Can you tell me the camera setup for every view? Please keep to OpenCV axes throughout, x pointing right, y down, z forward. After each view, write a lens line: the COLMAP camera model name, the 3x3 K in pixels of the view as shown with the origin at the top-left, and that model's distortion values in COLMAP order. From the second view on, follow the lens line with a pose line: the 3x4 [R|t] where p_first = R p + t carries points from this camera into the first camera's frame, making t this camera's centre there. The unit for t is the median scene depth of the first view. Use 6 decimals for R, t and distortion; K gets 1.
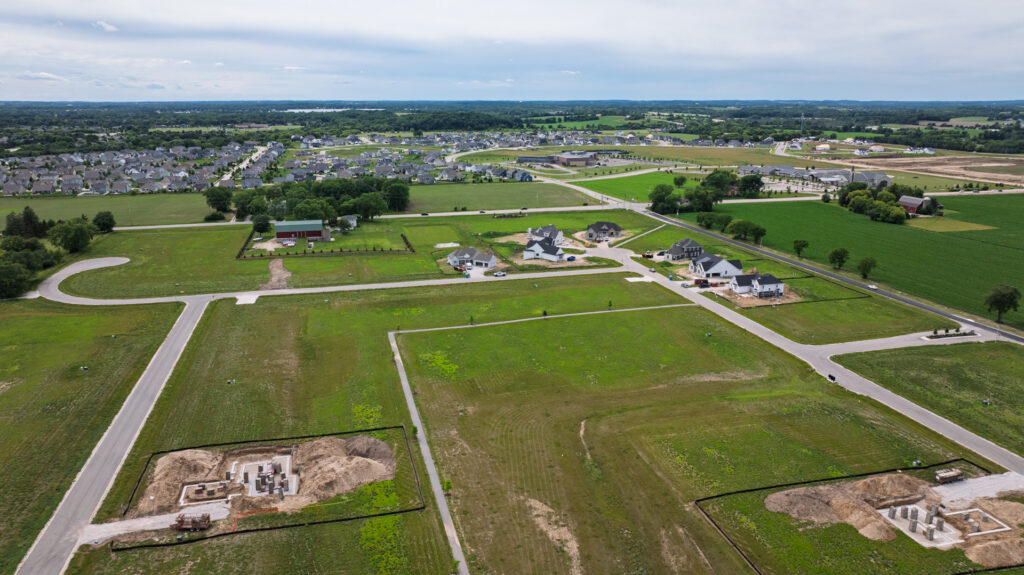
lens RADIAL K [[726.6, 0, 515.7], [0, 726.6, 249.1], [0, 0, 1]] dist [-0.020464, -0.002512]
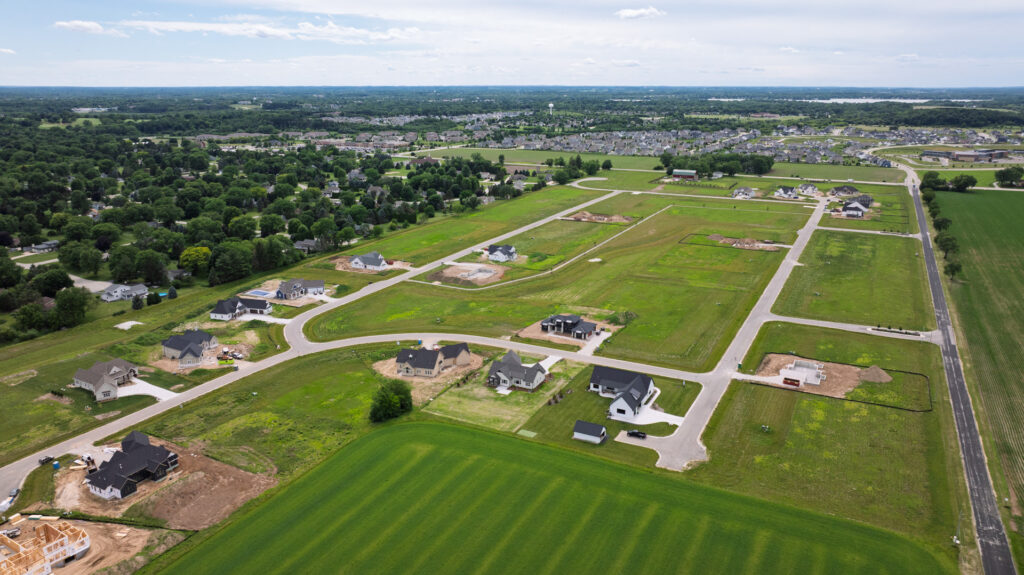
lens RADIAL K [[718.4, 0, 516.0], [0, 718.4, 283.0], [0, 0, 1]] dist [-0.020614, 0.004147]
pose [[0.743440, 0.178504, -0.644541, 0.628191], [-0.134876, 0.983939, 0.116927, 0.090717], [0.655061, 0.000004, 0.755576, -0.739904]]
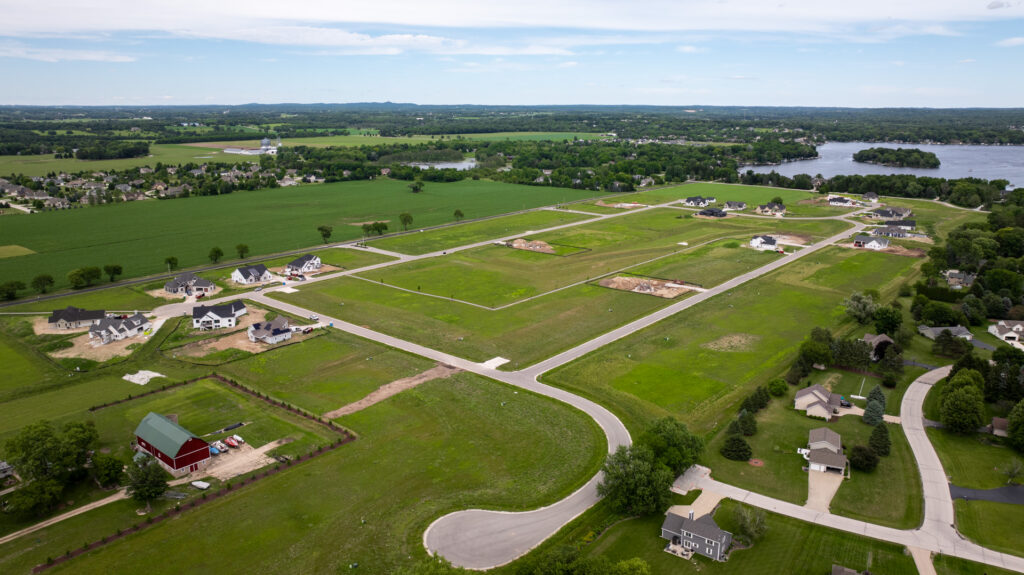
lens RADIAL K [[692.8, 0, 515.7], [0, 692.8, 360.3], [0, 0, 1]] dist [-0.008419, 0.001480]
pose [[-0.568282, -0.287178, 0.771093, -0.731370], [0.166891, 0.877413, 0.449770, -0.235208], [-0.805731, 0.384285, -0.450691, 0.908149]]
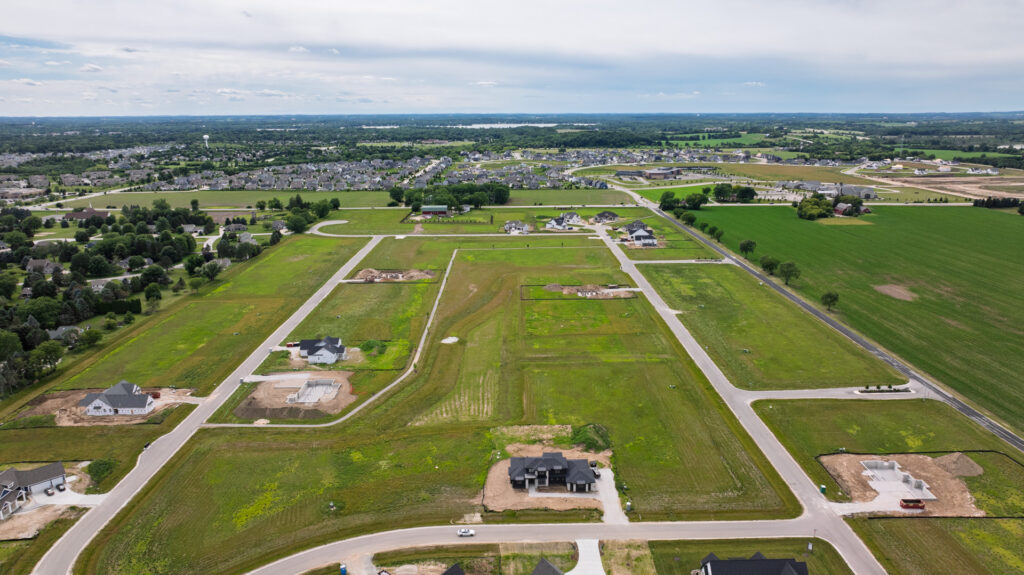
lens RADIAL K [[718.4, 0, 516.0], [0, 718.4, 283.0], [0, 0, 1]] dist [-0.020614, 0.004147]
pose [[0.969228, 0.052870, -0.240420, 0.304082], [-0.045276, 0.998289, 0.037005, 0.070917], [0.241965, -0.024981, 0.969963, -0.621759]]
